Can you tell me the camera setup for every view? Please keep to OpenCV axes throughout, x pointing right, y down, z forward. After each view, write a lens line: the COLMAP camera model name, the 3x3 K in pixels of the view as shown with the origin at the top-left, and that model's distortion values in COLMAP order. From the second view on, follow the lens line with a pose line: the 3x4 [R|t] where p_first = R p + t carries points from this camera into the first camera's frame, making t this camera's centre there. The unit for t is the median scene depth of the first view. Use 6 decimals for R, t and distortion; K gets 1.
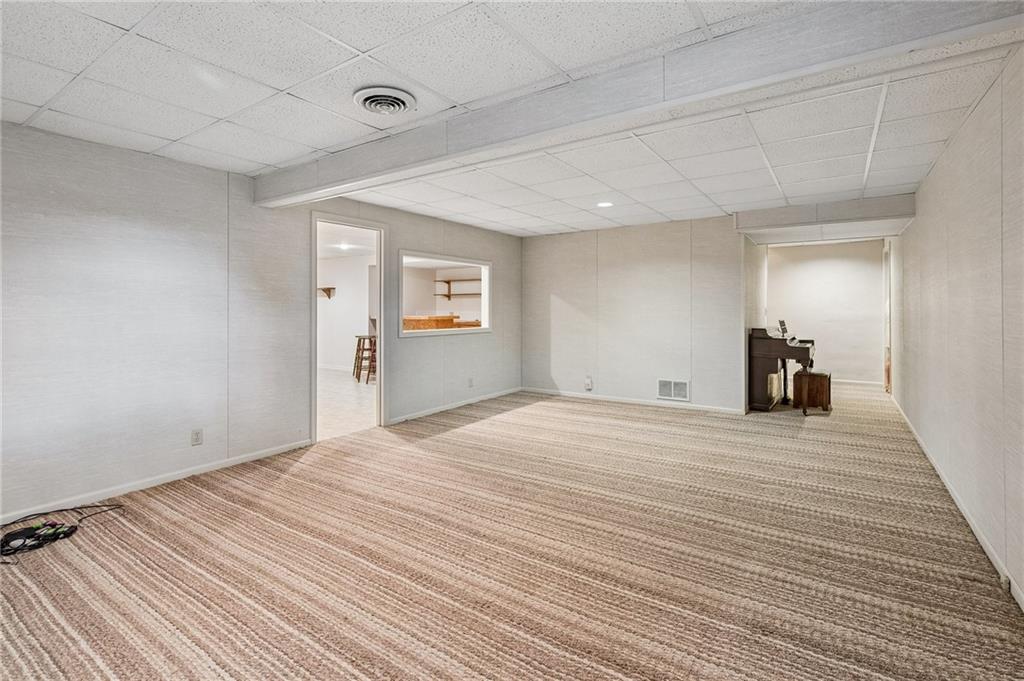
lens RADIAL K [[474.8, 0, 511.5], [0, 474.8, 320.3], [0, 0, 1]] dist [0.001718, 0.000056]
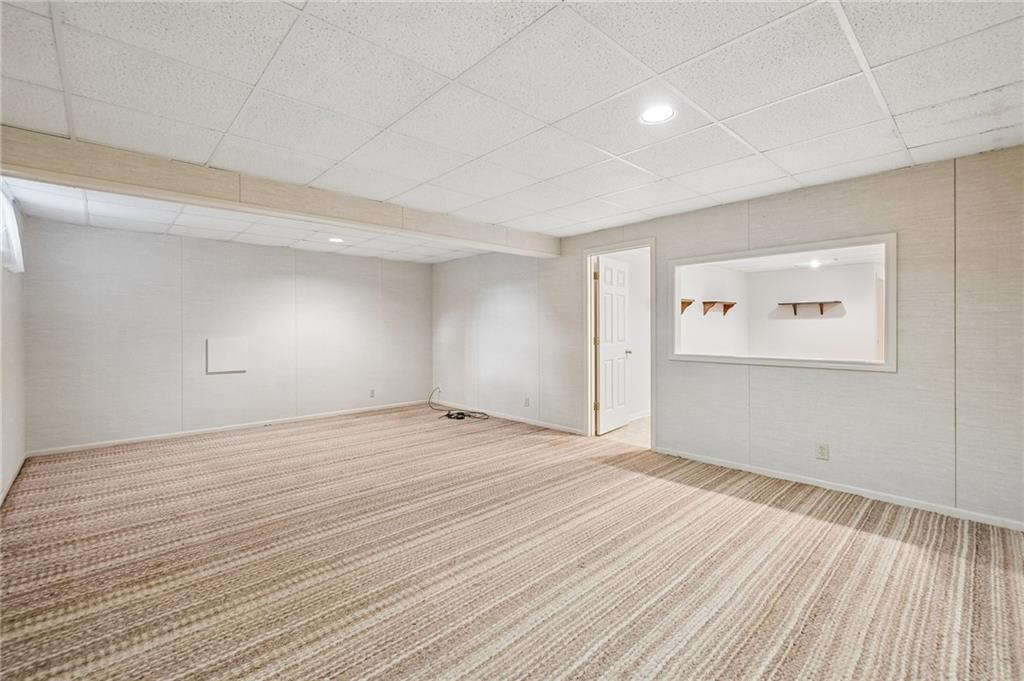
lens RADIAL K [[442.3, 0, 512.8], [0, 442.3, 326.9], [0, 0, 1]] dist [0.001127, -0.000042]
pose [[-0.220684, 0.001148, -0.975345, 1.119524], [-0.014391, 0.999887, 0.004433, -0.040702], [0.975239, 0.015015, -0.220643, 1.568801]]
